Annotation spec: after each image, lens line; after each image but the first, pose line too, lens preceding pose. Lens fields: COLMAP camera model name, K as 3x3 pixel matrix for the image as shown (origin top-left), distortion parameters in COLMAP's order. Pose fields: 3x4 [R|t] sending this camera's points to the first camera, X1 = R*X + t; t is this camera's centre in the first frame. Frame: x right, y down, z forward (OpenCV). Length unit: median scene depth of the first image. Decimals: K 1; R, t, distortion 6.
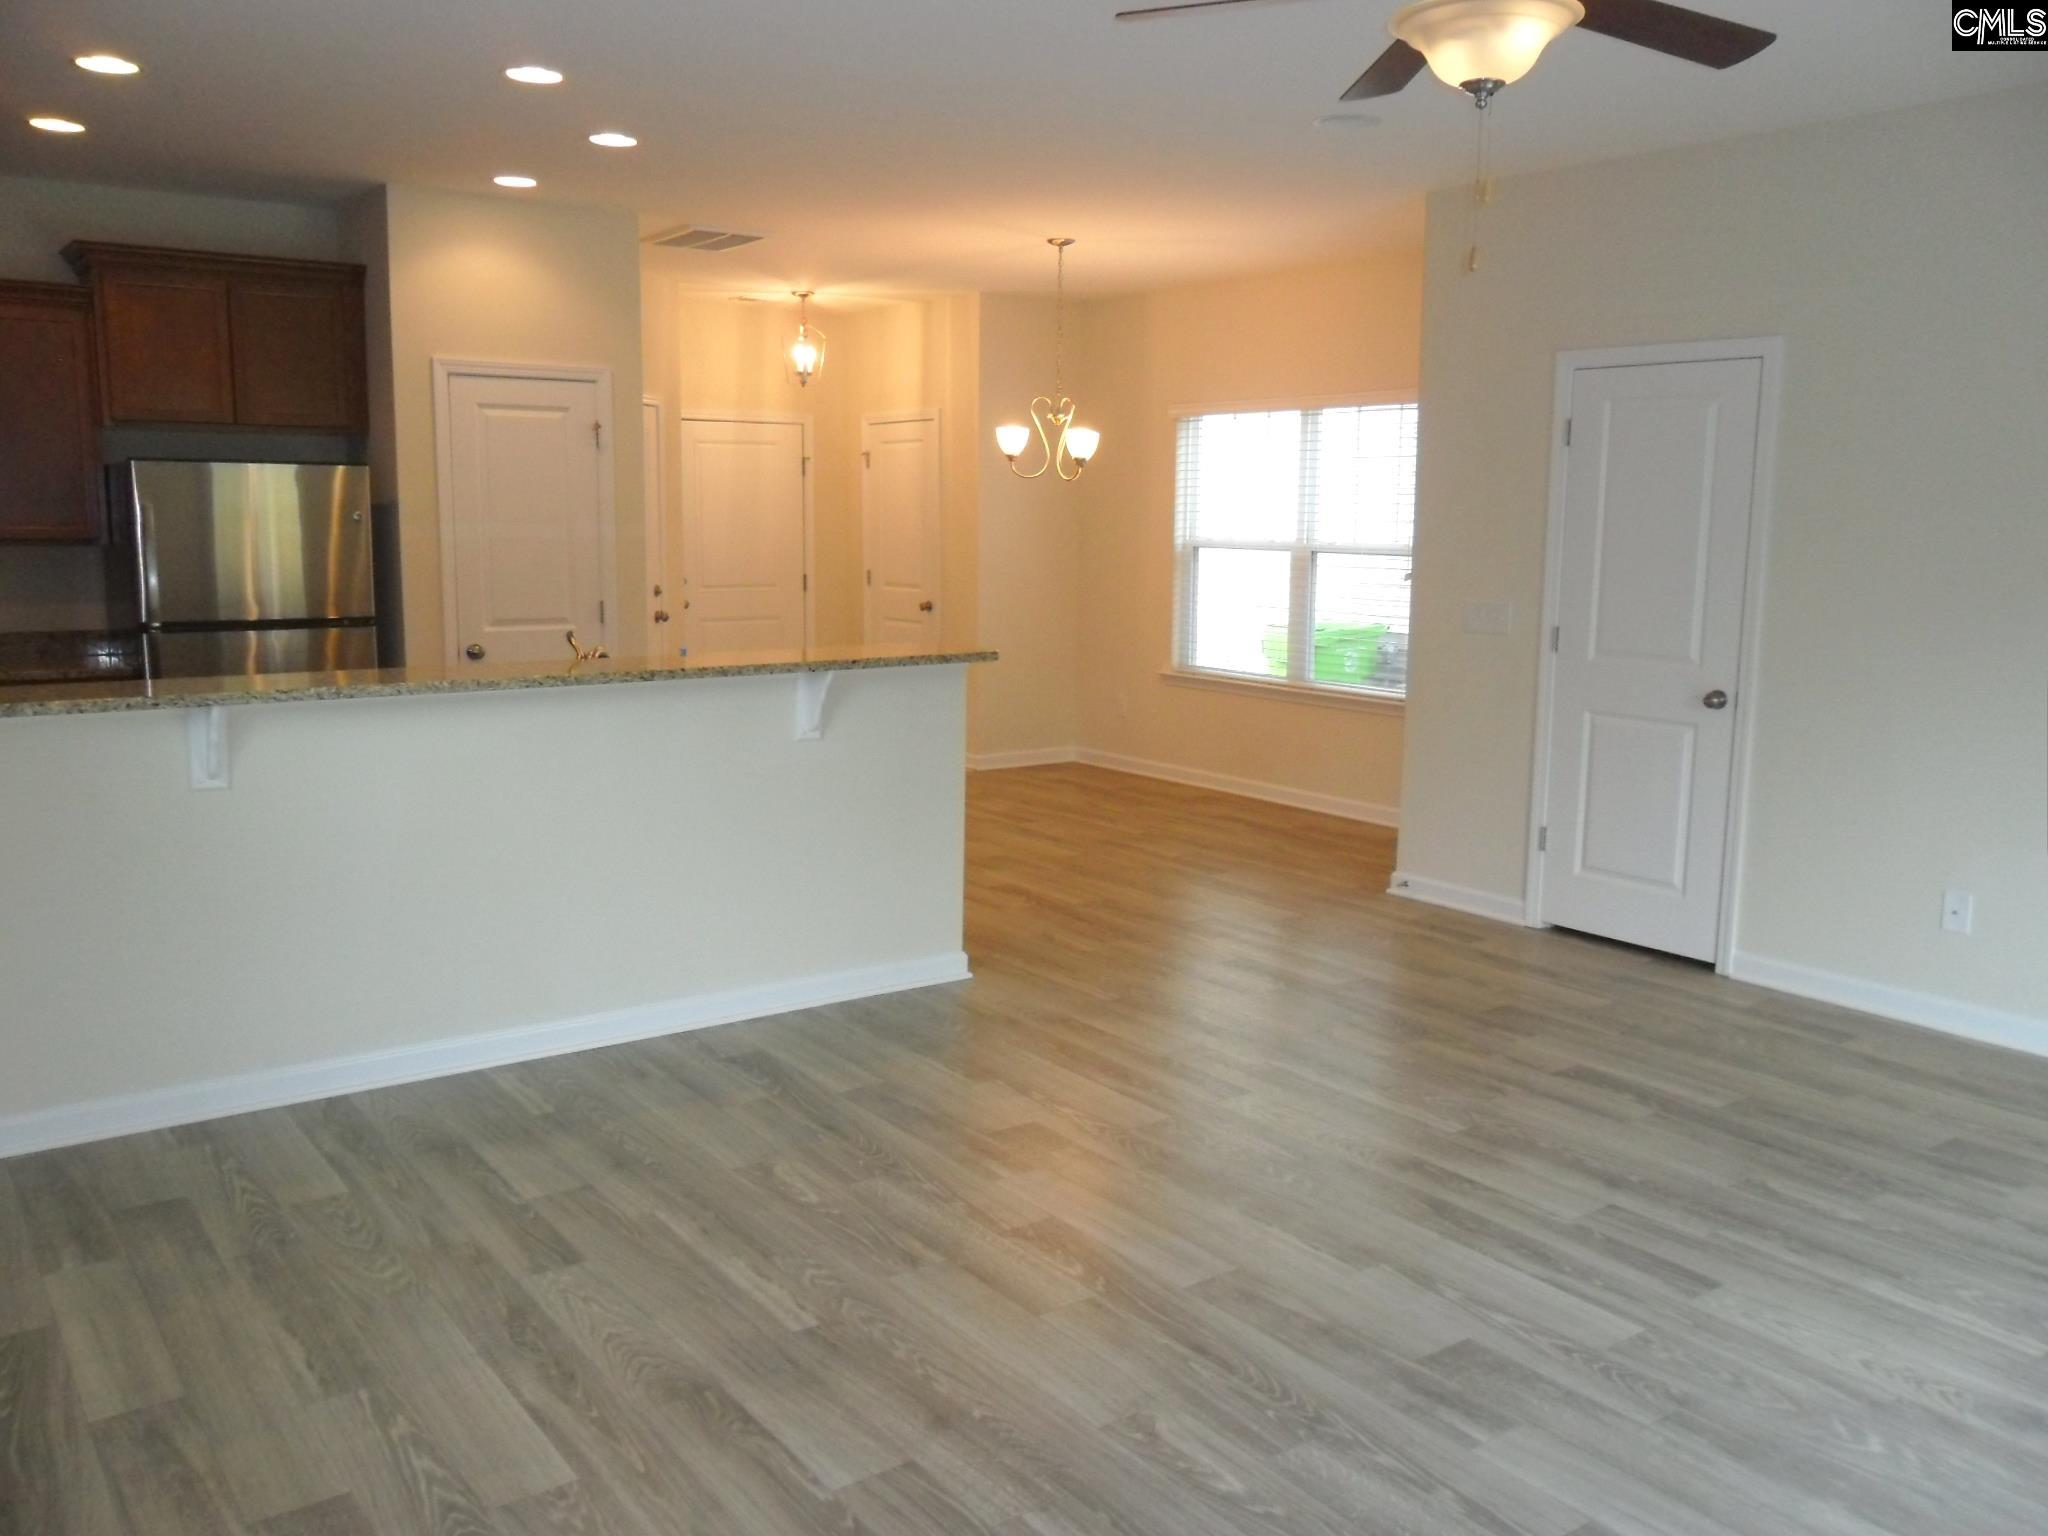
lens RADIAL K [[1673.9, 0, 1024.0], [0, 1673.9, 768.0], [0, 0, 1]] dist [-0.008440, -0.004361]
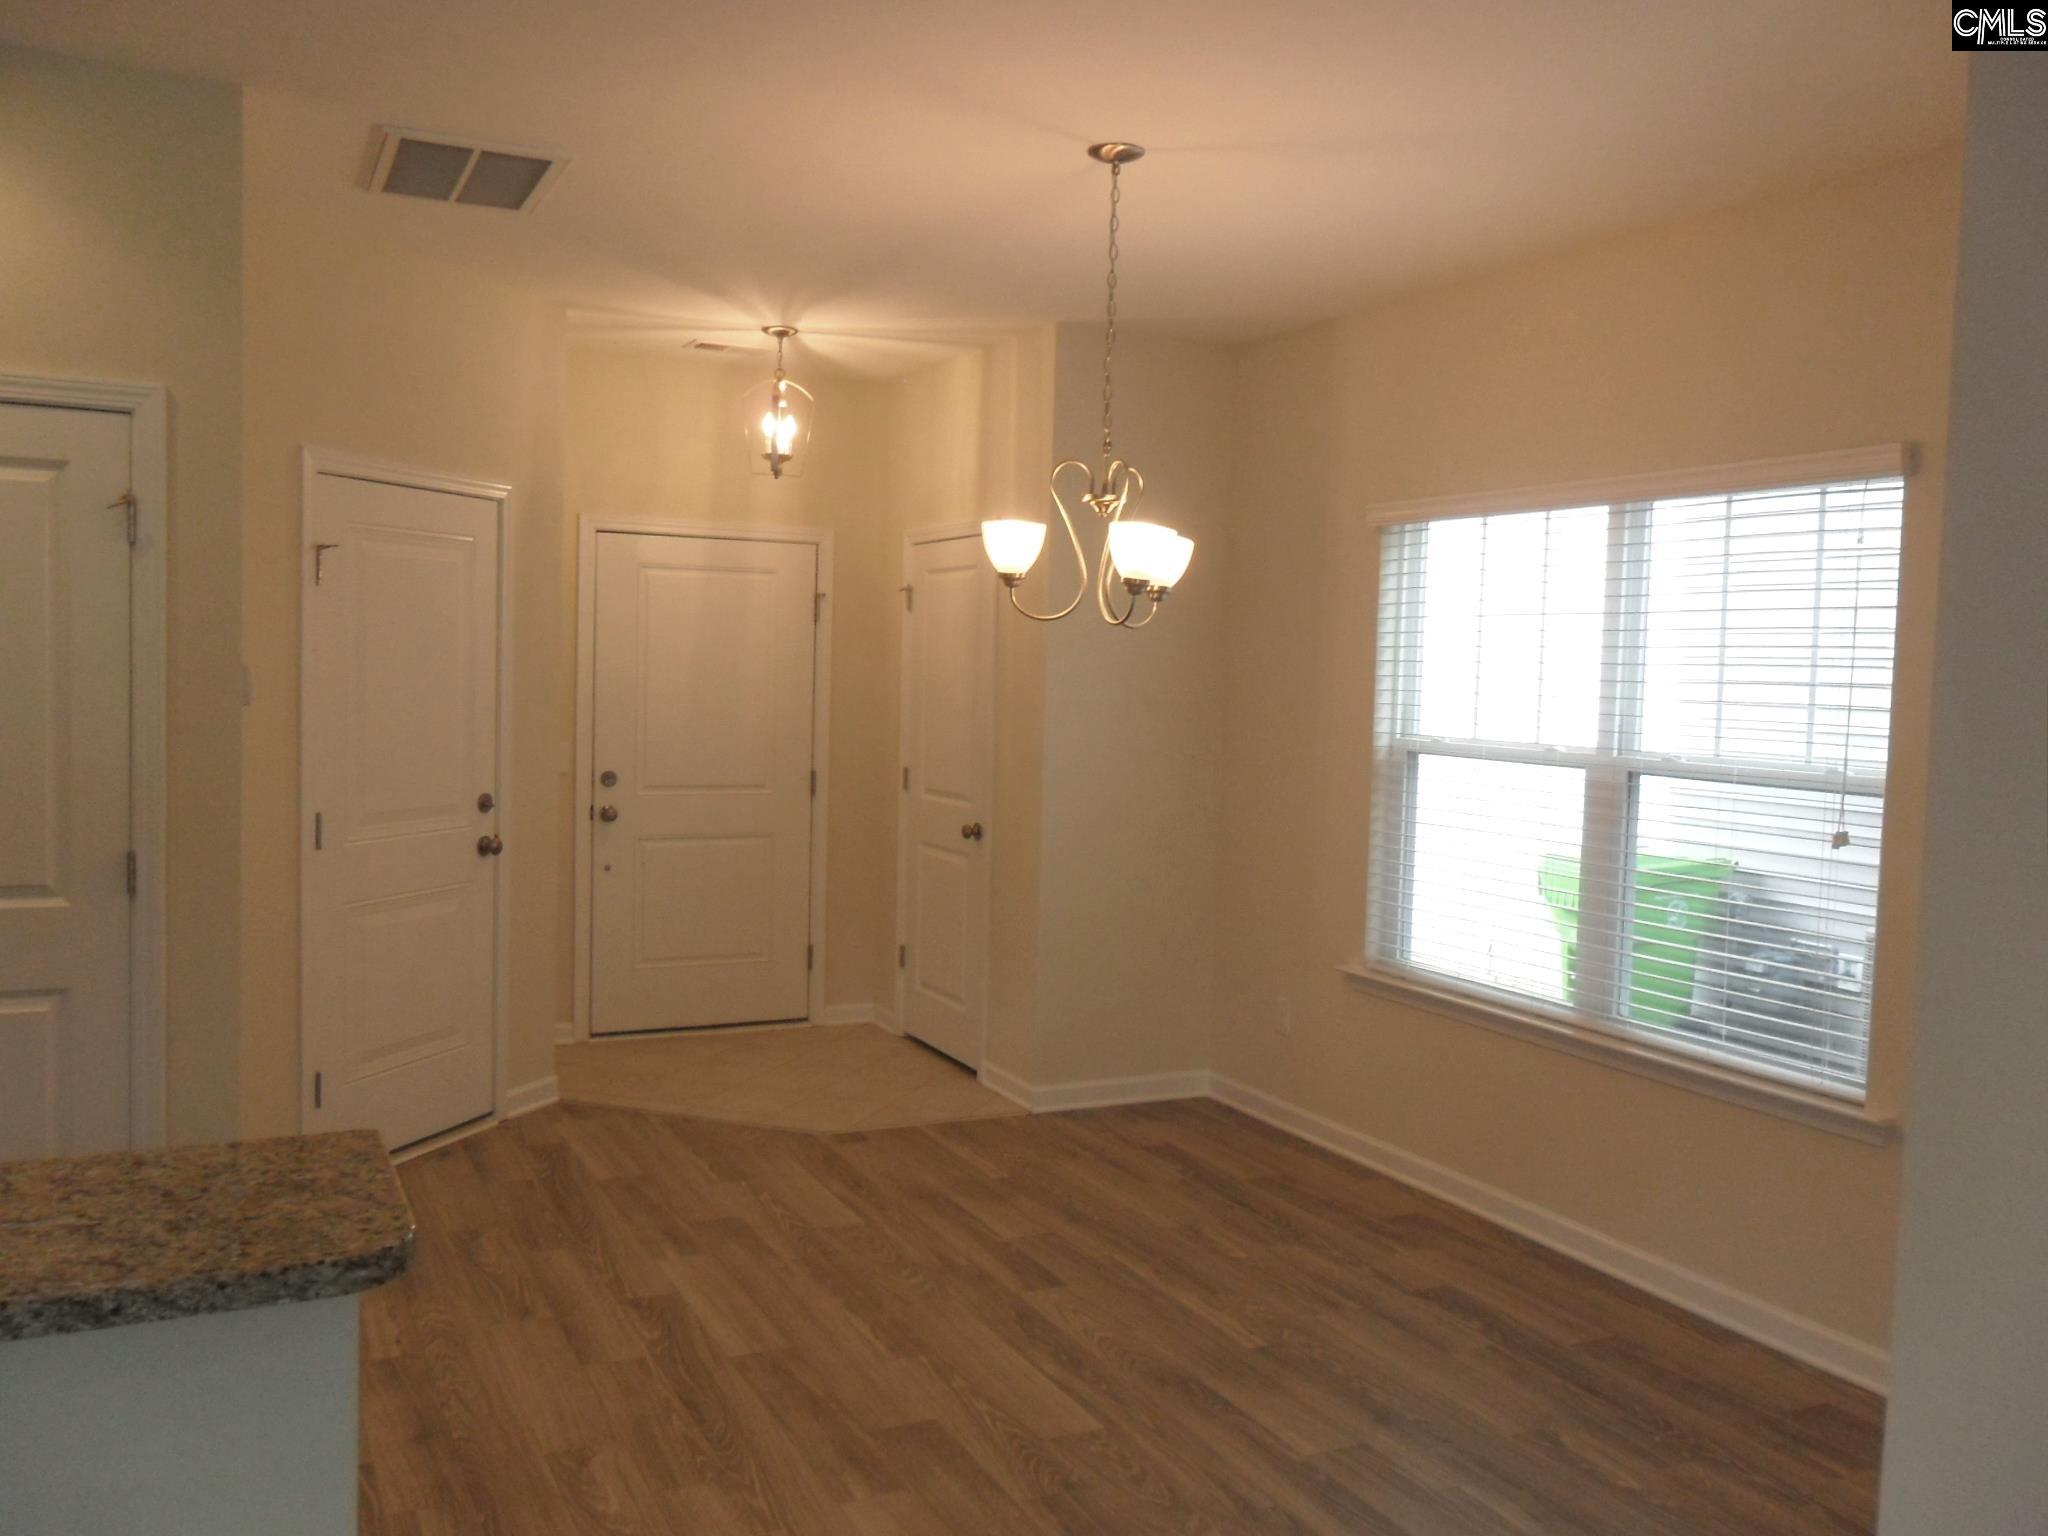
lens RADIAL K [[1685.9, 0, 1027.6], [0, 1685.9, 762.1], [0, 0, 1]] dist [-0.000729, 0.000724]
pose [[0.985936, 0.027940, -0.164772, 0.074944], [-0.044100, 0.994476, -0.095246, -0.075170], [0.161200, 0.101173, 0.981722, 0.459936]]
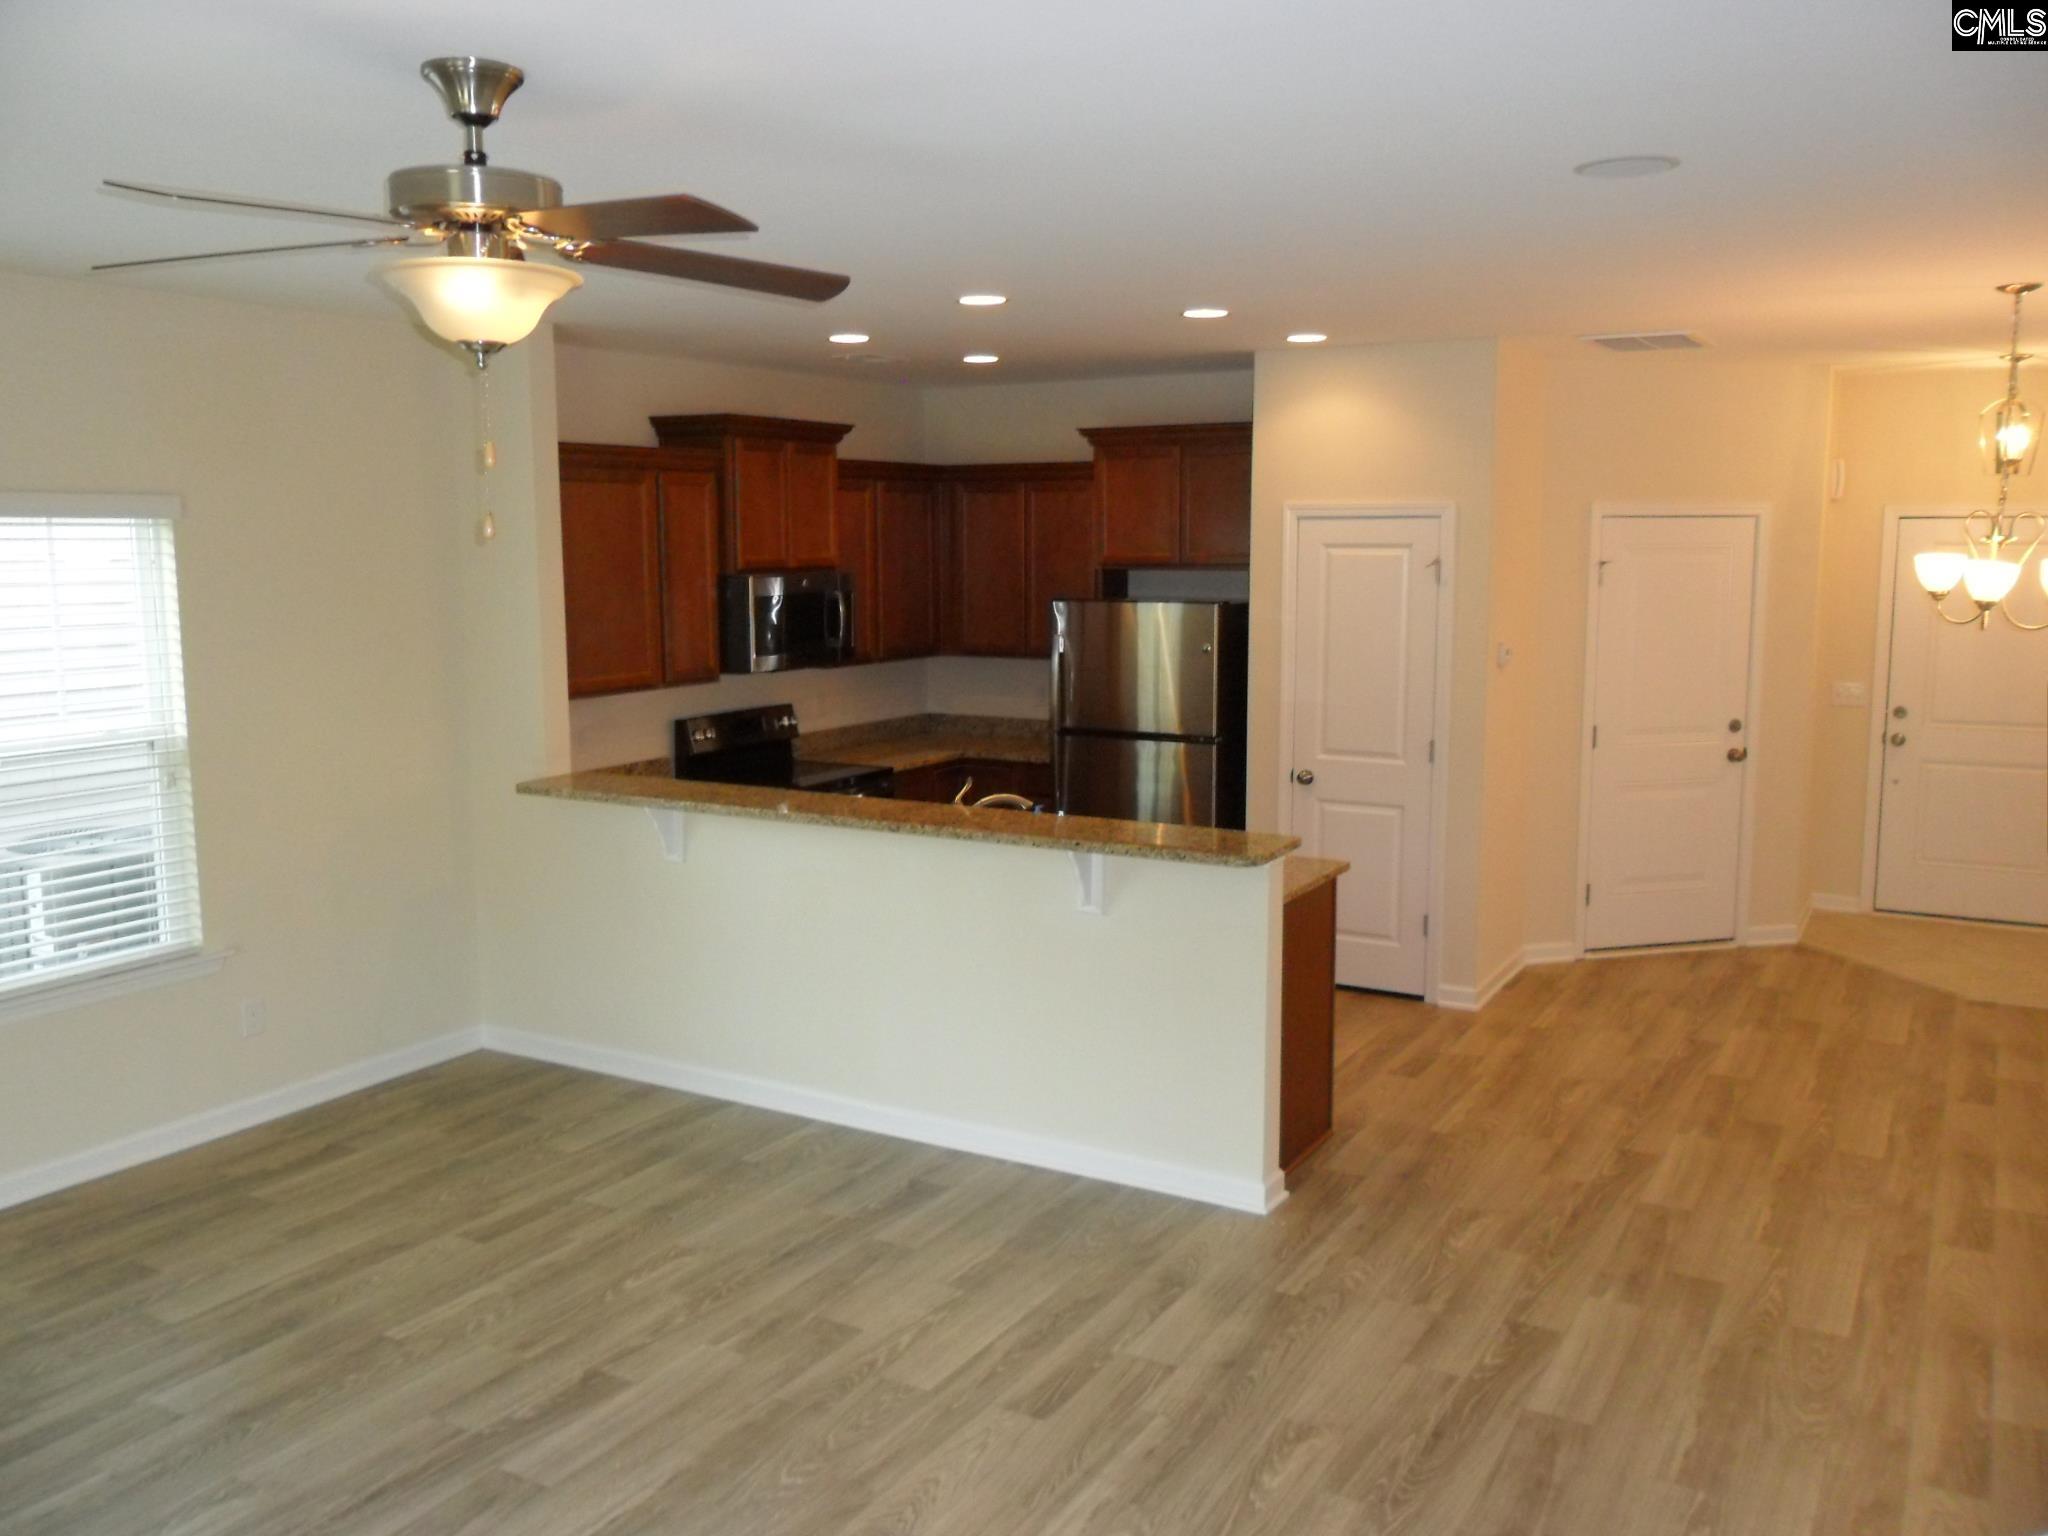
lens RADIAL K [[1673.9, 0, 1024.0], [0, 1673.9, 768.0], [0, 0, 1]] dist [-0.008440, -0.004361]
pose [[0.403326, 0.114451, -0.907870, 0.448110], [-0.133244, 0.988918, 0.065474, -0.096338], [0.905303, 0.094561, 0.414107, 0.319732]]
